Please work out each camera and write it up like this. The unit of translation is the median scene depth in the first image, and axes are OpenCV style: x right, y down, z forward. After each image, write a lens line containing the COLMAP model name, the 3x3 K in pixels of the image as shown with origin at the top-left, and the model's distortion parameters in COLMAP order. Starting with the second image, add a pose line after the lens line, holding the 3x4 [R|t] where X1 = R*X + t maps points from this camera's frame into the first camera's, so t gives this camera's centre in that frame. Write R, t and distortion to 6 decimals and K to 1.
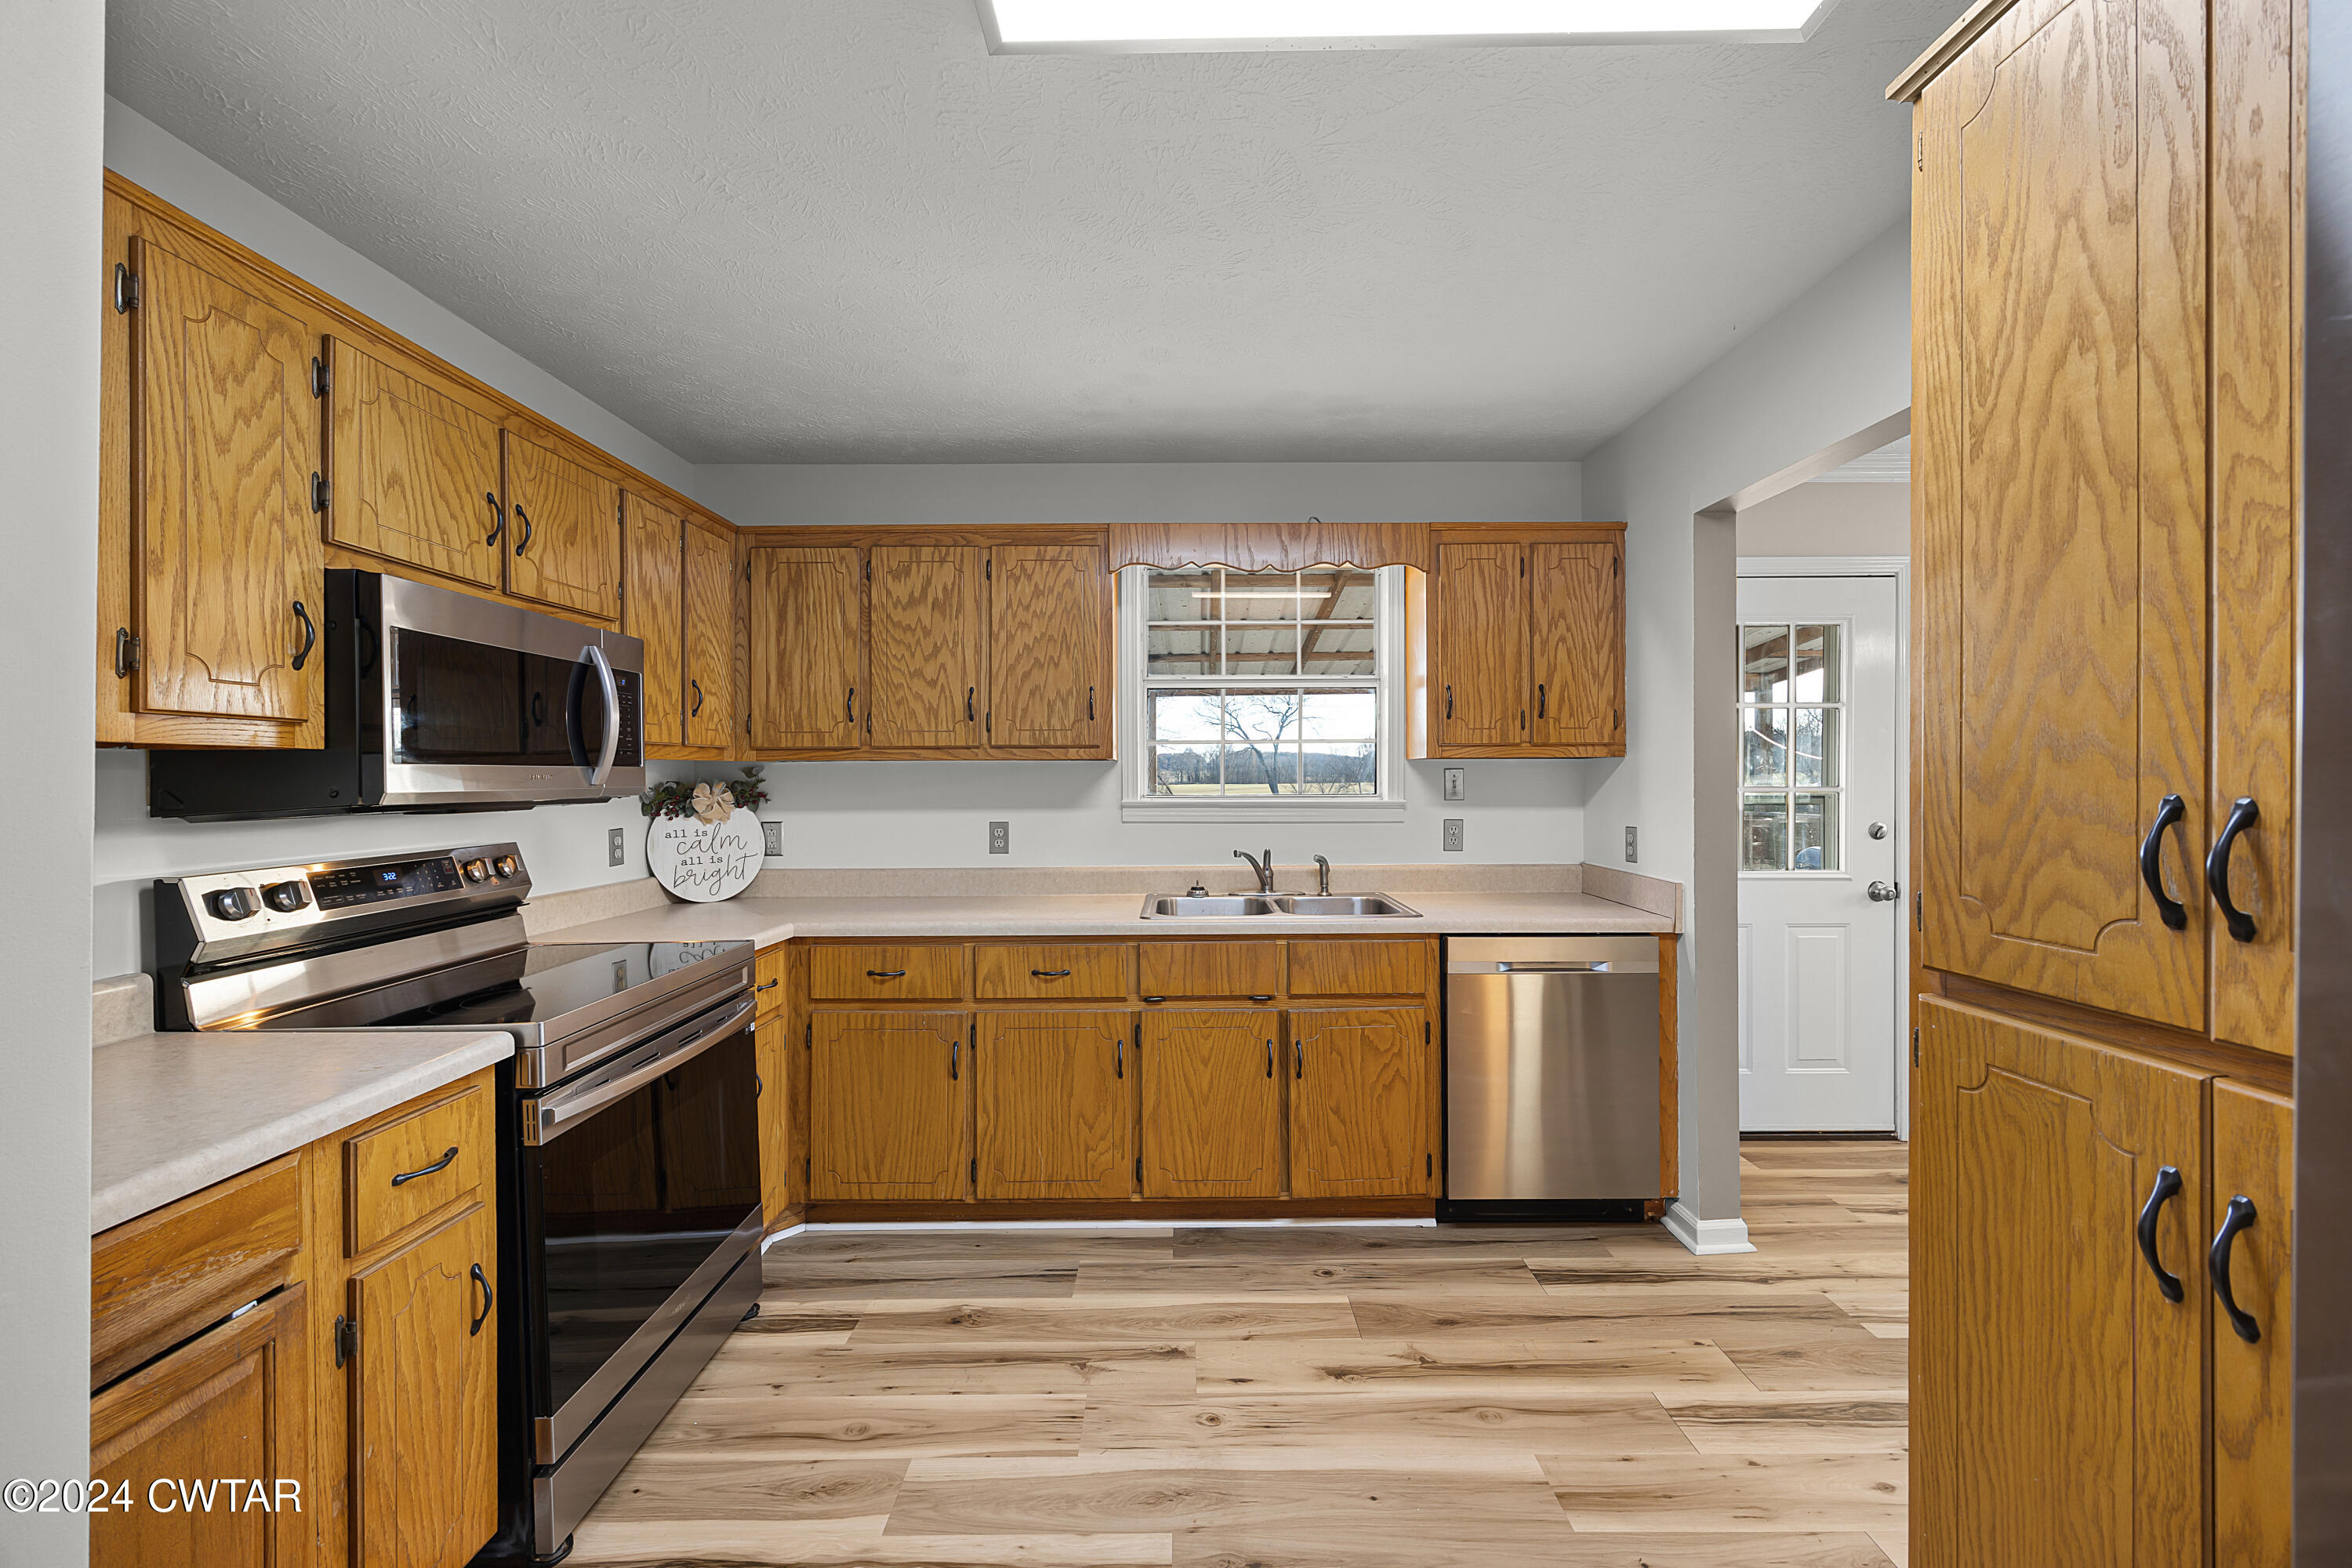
lens RADIAL K [[898.9, 0, 1190.3], [0, 898.9, 779.4], [0, 0, 1]] dist [-0.001499, -0.000718]
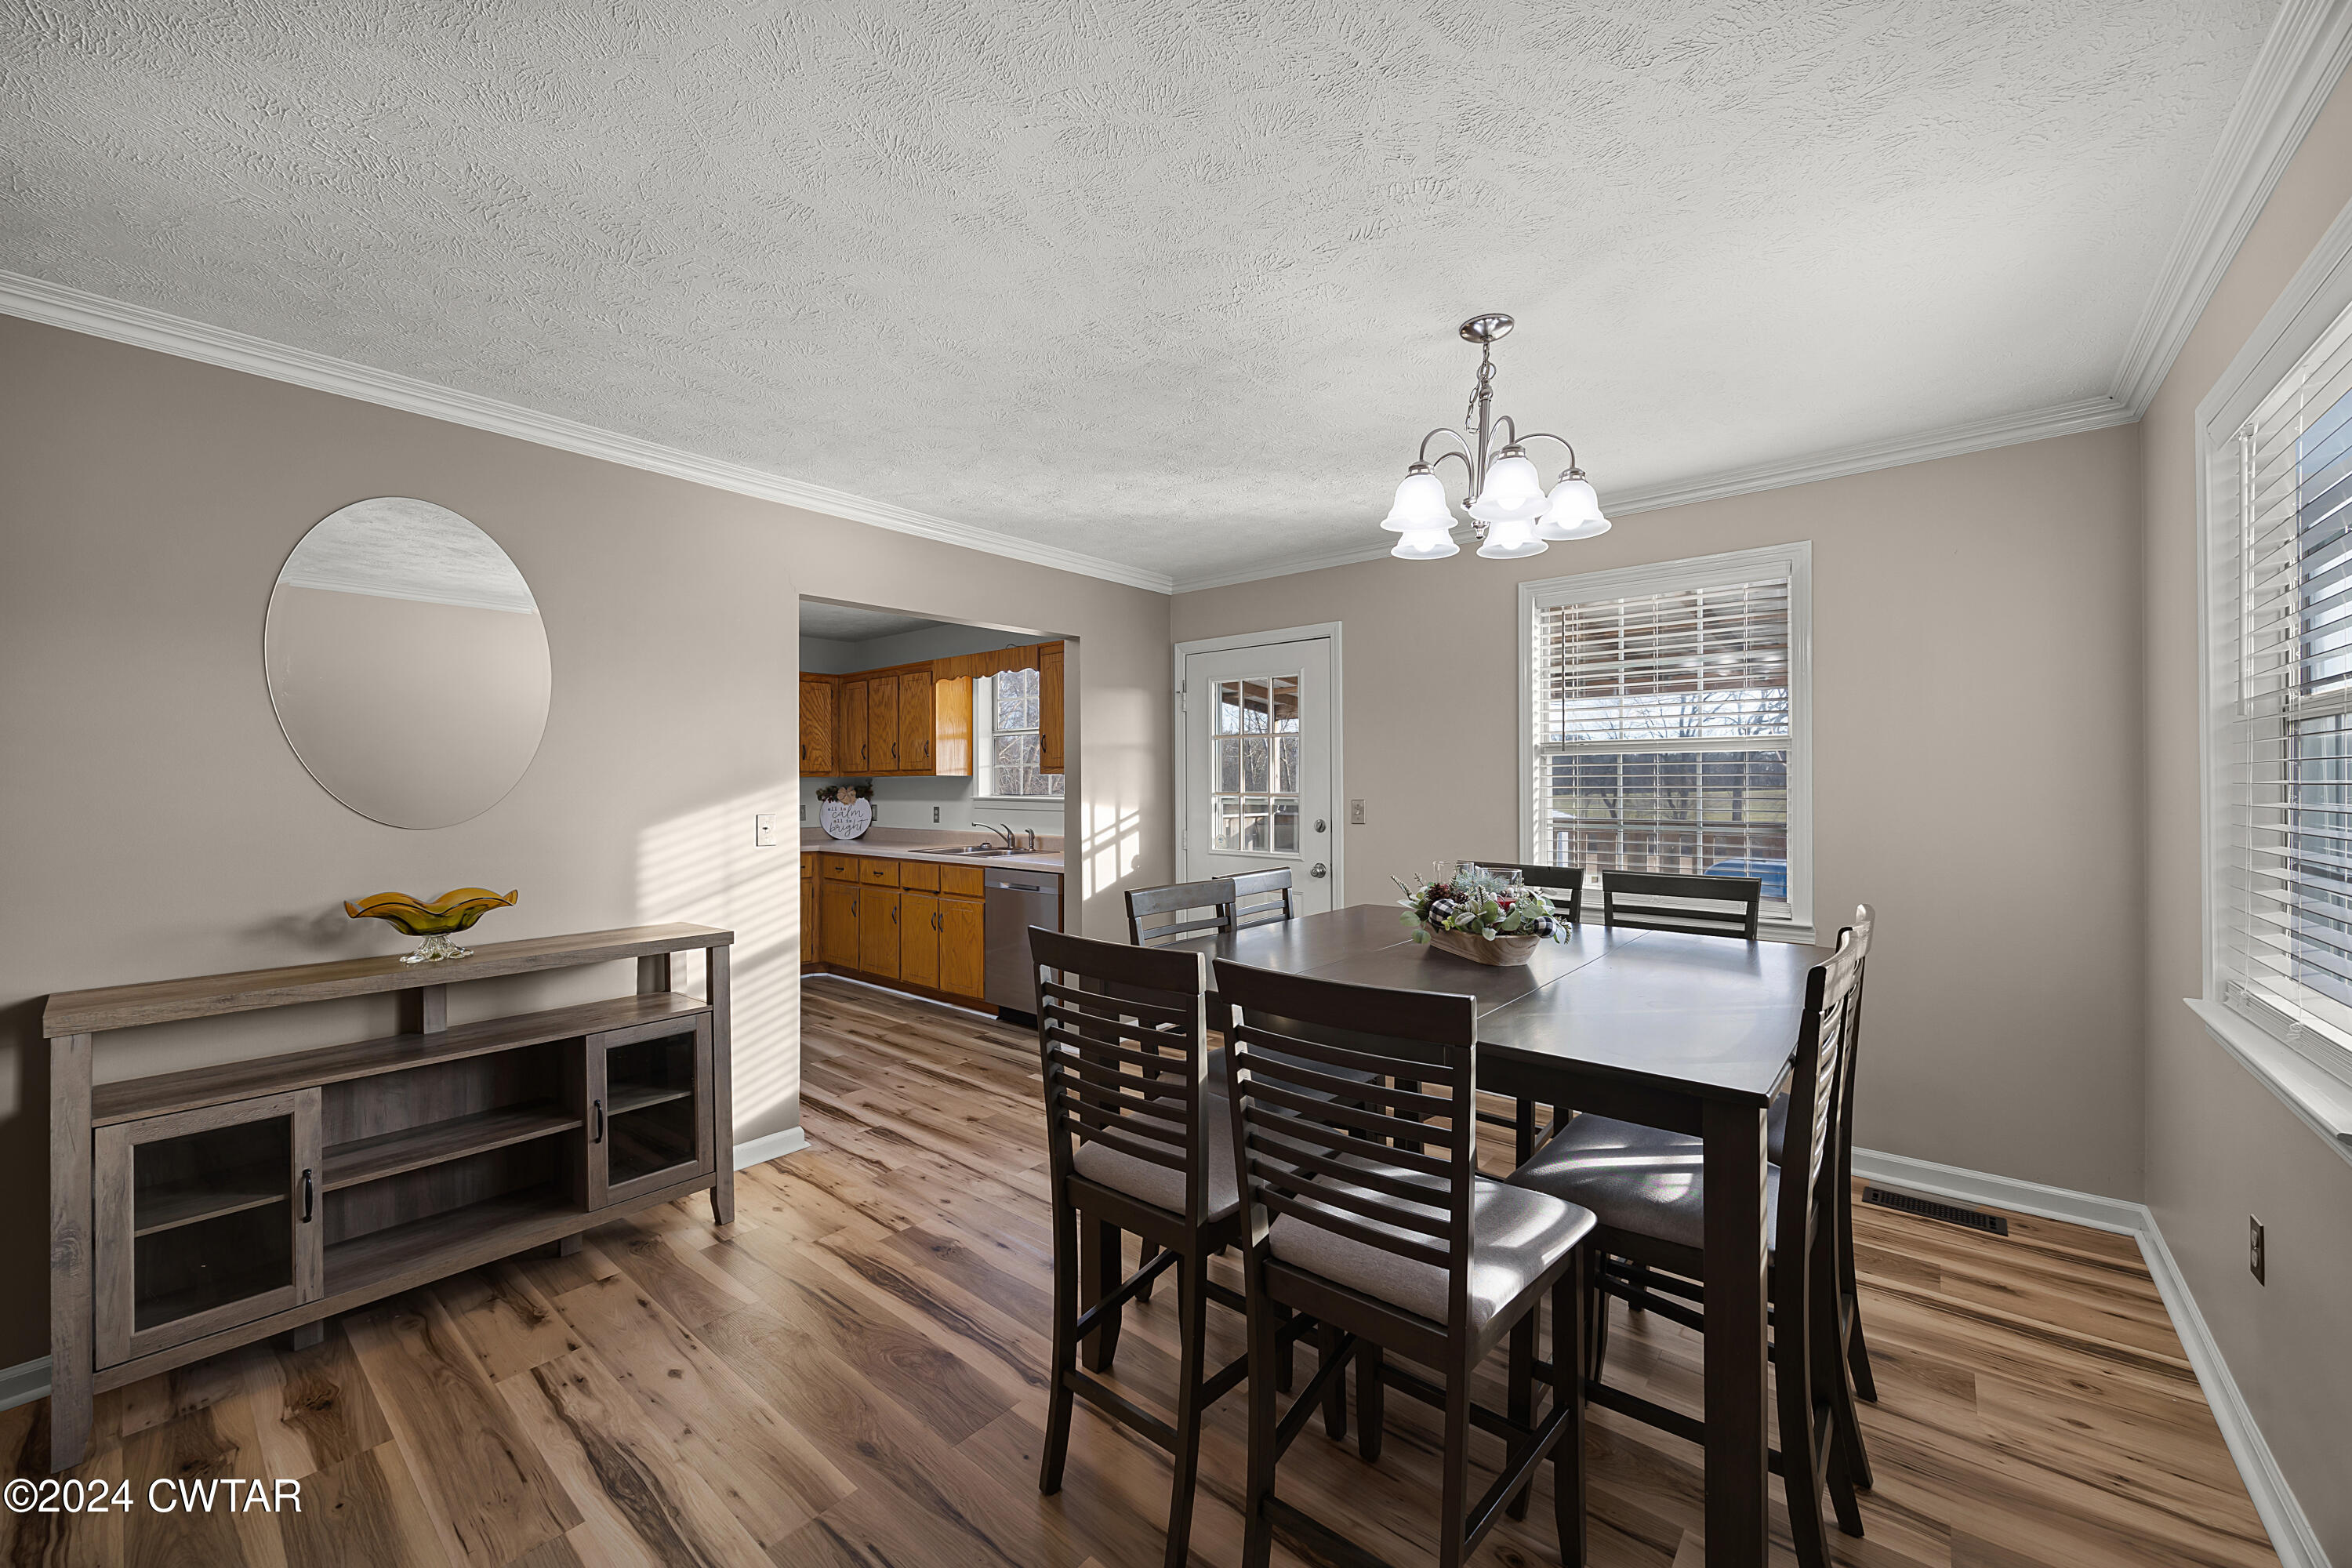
lens RADIAL K [[898.9, 0, 1167.6], [0, 898.9, 785.8], [0, 0, 1]] dist [-0.001499, -0.000718]
pose [[0.759158, 0.001310, -0.650905, 1.820950], [0.004372, 0.999965, 0.007112, -0.013528], [0.650892, -0.008244, 0.759126, -0.217229]]
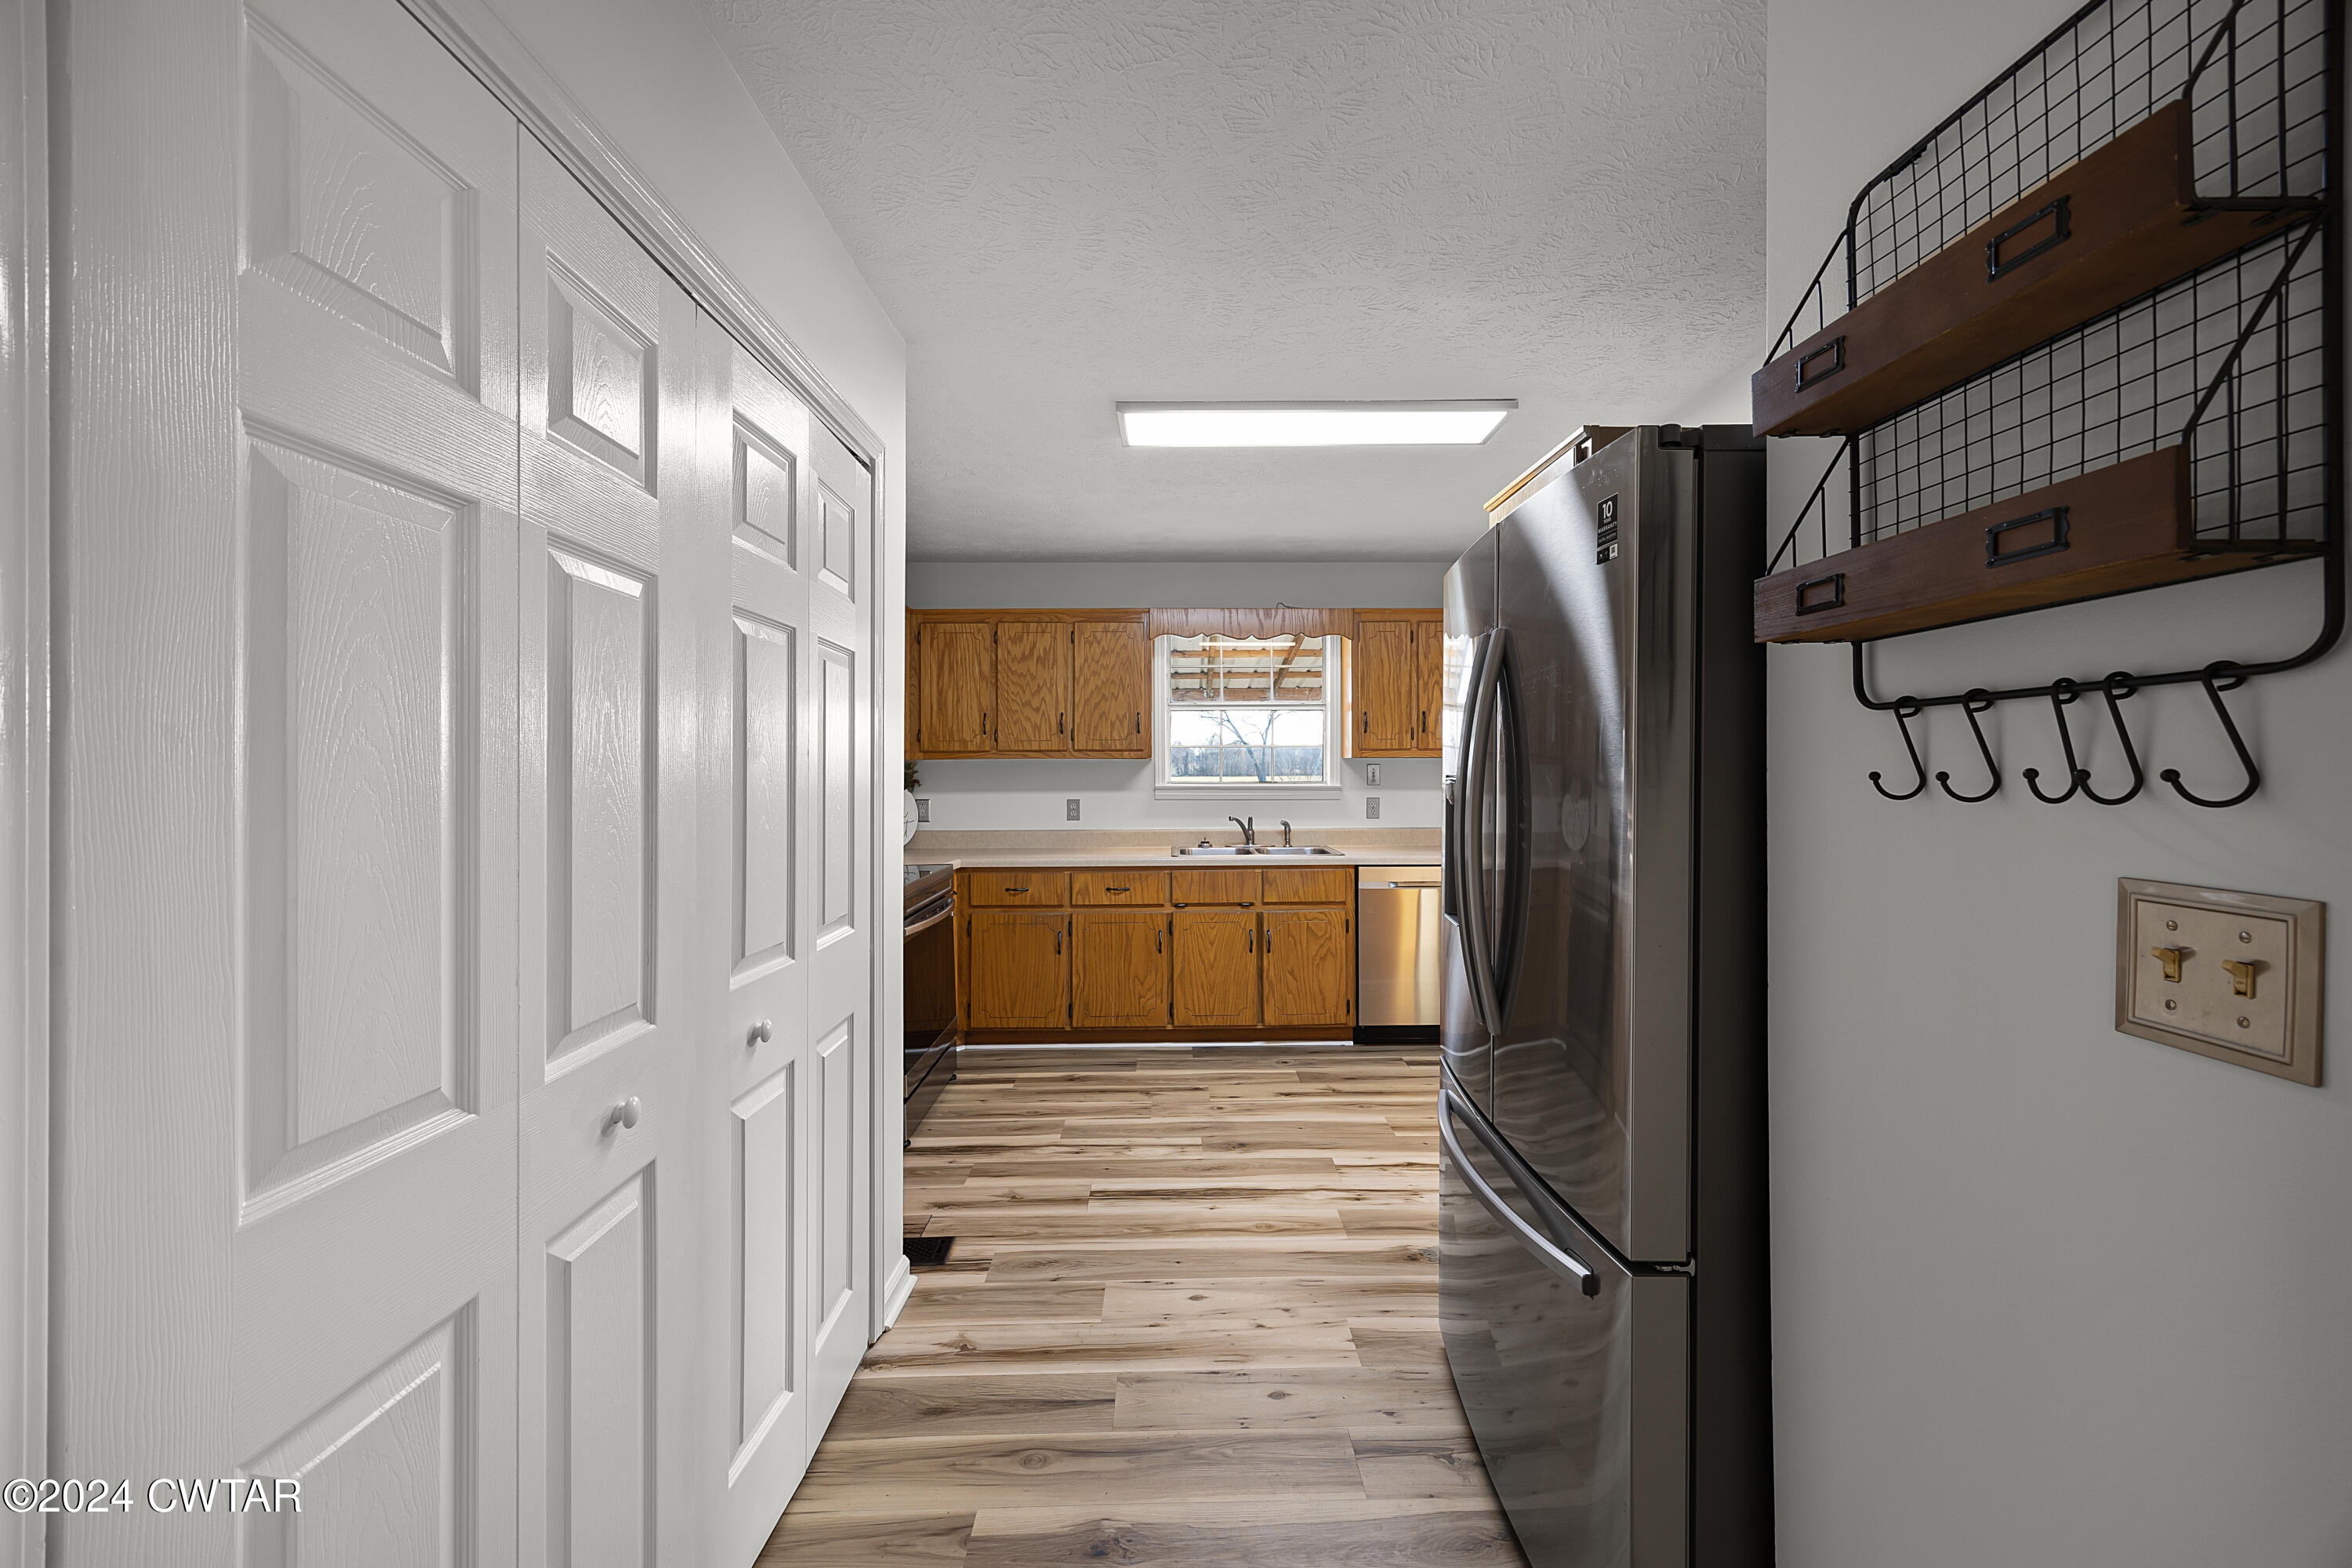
lens RADIAL K [[898.9, 0, 1183.8], [0, 898.9, 773.9], [0, 0, 1]] dist [-0.001499, -0.000718]
pose [[0.999991, 0.000178, 0.004219, -0.041297], [-0.000192, 0.999995, 0.003275, -0.000637], [-0.004218, -0.003276, 0.999986, -0.636603]]
